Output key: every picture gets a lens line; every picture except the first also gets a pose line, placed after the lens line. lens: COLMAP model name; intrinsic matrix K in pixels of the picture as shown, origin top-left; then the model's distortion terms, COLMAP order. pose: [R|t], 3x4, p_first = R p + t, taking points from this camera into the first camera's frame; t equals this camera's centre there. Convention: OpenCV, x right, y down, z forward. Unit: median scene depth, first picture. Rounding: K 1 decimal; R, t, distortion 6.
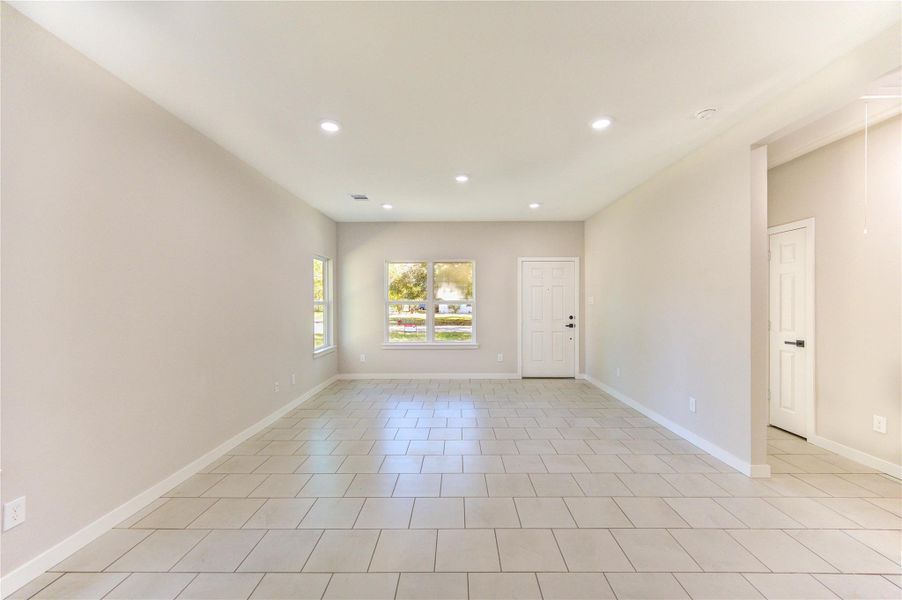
lens RADIAL K [[355.7, 0, 456.5], [0, 355.7, 297.4], [0, 0, 1]] dist [0.001559, 0.000267]
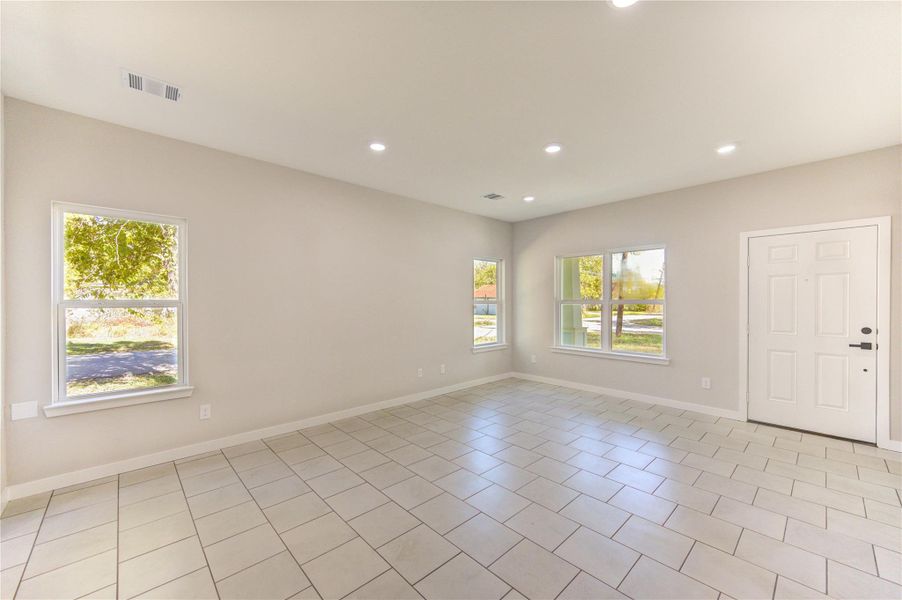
lens RADIAL K [[355.7, 0, 460.6], [0, 355.7, 299.9], [0, 0, 1]] dist [0.001559, 0.000267]
pose [[0.688973, 0.000845, -0.724787, 0.305800], [0.008511, 0.999921, 0.009256, -0.001103], [0.724737, -0.012546, 0.688911, 0.191787]]
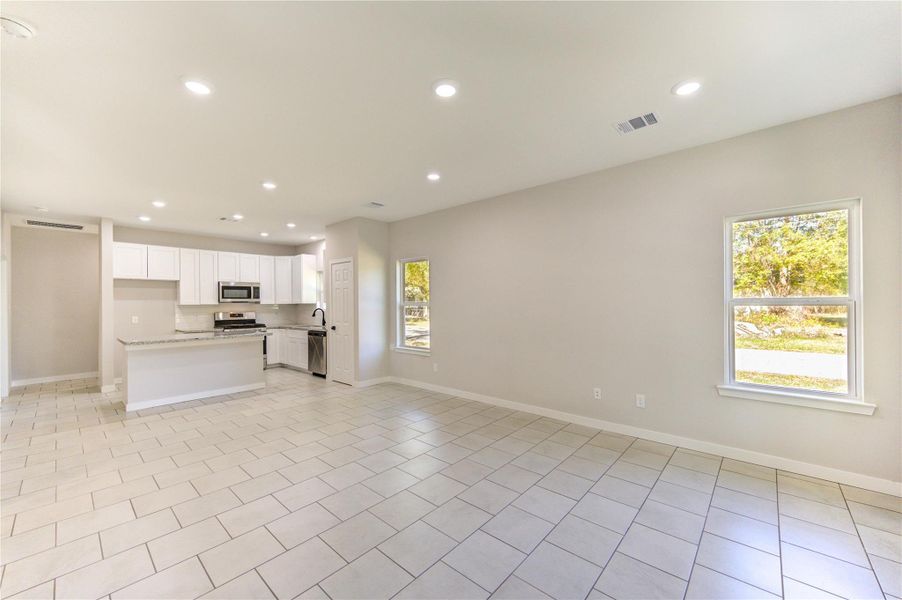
lens RADIAL K [[355.7, 0, 443.3], [0, 355.7, 304.0], [0, 0, 1]] dist [0.001559, 0.000267]
pose [[-0.686226, 0.013438, -0.727265, 0.296095], [0.021307, 0.999772, -0.001632, 0.008456], [0.727077, -0.016616, -0.686355, 0.914748]]
